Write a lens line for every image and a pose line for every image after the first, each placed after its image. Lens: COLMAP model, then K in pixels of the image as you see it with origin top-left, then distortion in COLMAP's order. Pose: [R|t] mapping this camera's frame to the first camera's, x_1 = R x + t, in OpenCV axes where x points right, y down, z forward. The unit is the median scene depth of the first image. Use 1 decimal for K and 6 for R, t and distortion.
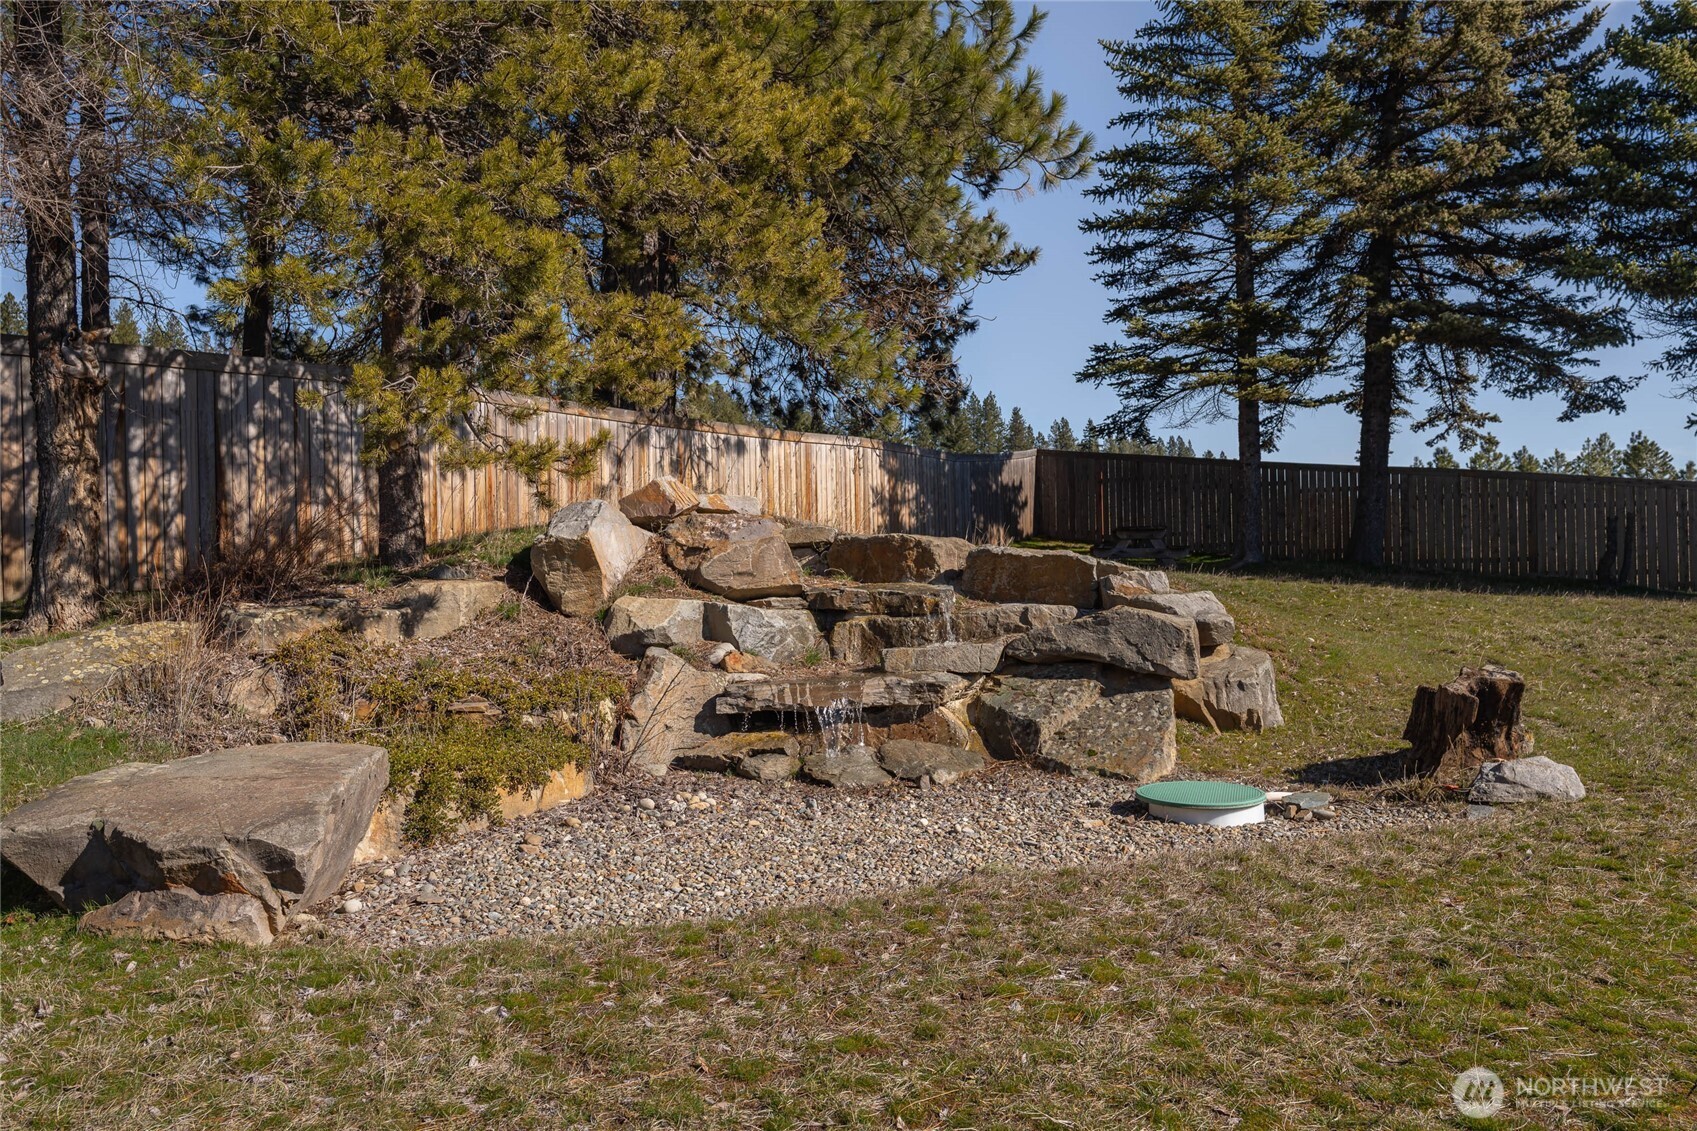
lens RADIAL K [[1223.6, 0, 849.3], [0, 1223.6, 564.5], [0, 0, 1]] dist [0.001053, 0.000294]
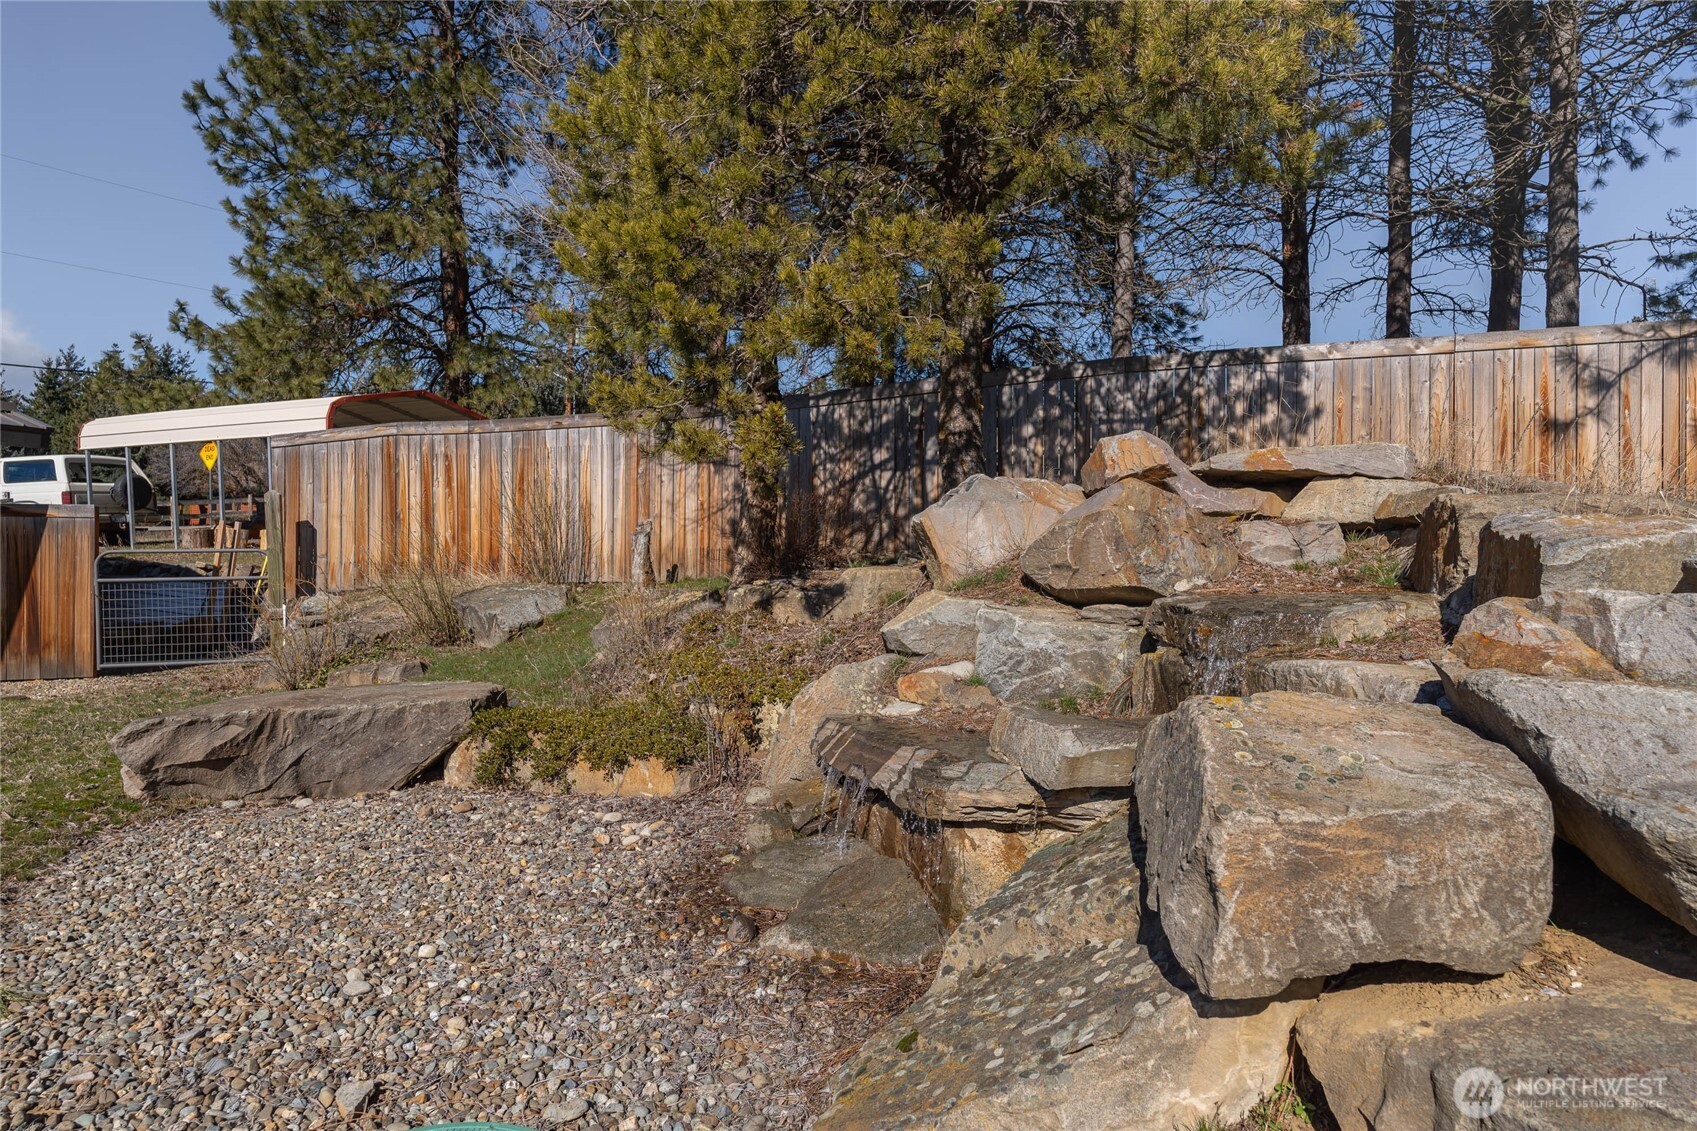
lens RADIAL K [[951.7, 0, 849.4], [0, 951.7, 559.7], [0, 0, 1]] dist [-0.032836, -0.001314]
pose [[0.196935, 0.018830, -0.980236, 0.384824], [0.002028, 0.999806, 0.019614, -0.006875], [0.980414, -0.005851, 0.196859, 0.715820]]
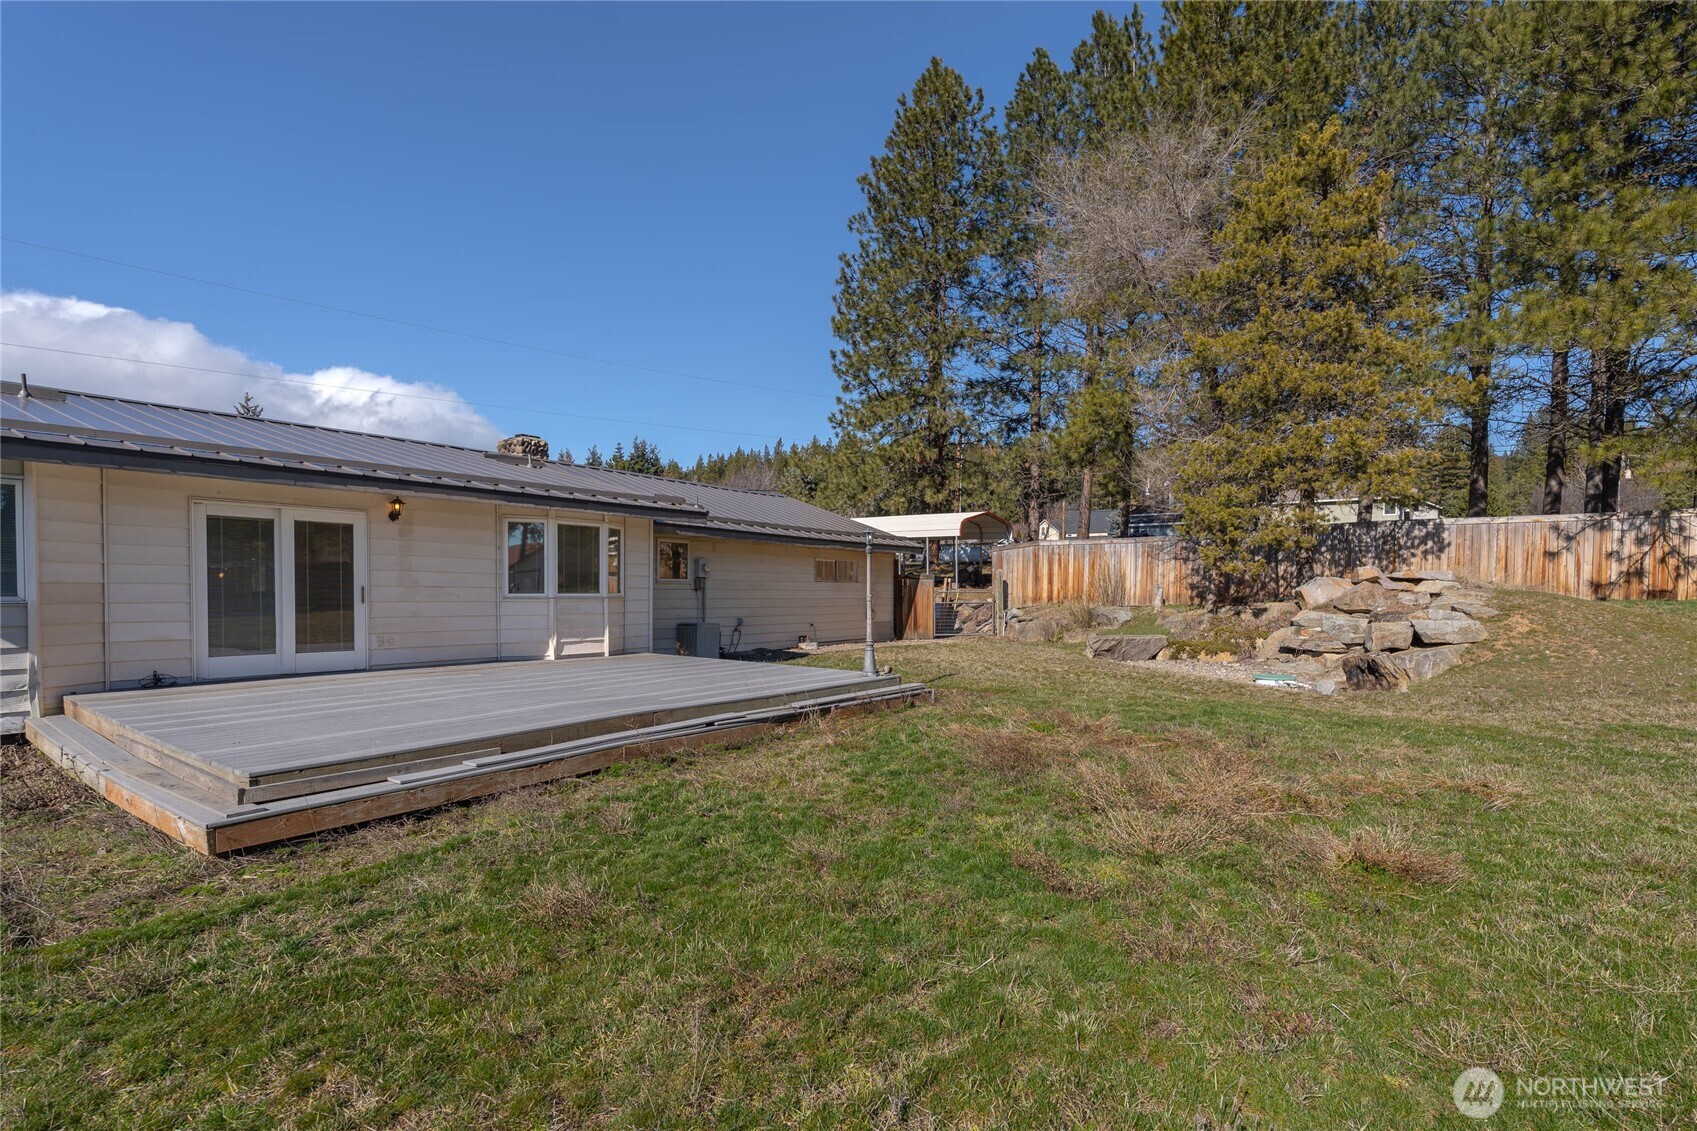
lens RADIAL K [[781.4, 0, 896.8], [0, 781.4, 604.5], [0, 0, 1]] dist [-0.000048, 0.000330]
pose [[-0.064198, 0.041212, -0.997086, 1.584801], [0.000019, 0.999147, 0.041295, -0.058759], [0.997937, 0.002632, -0.064144, 0.102763]]
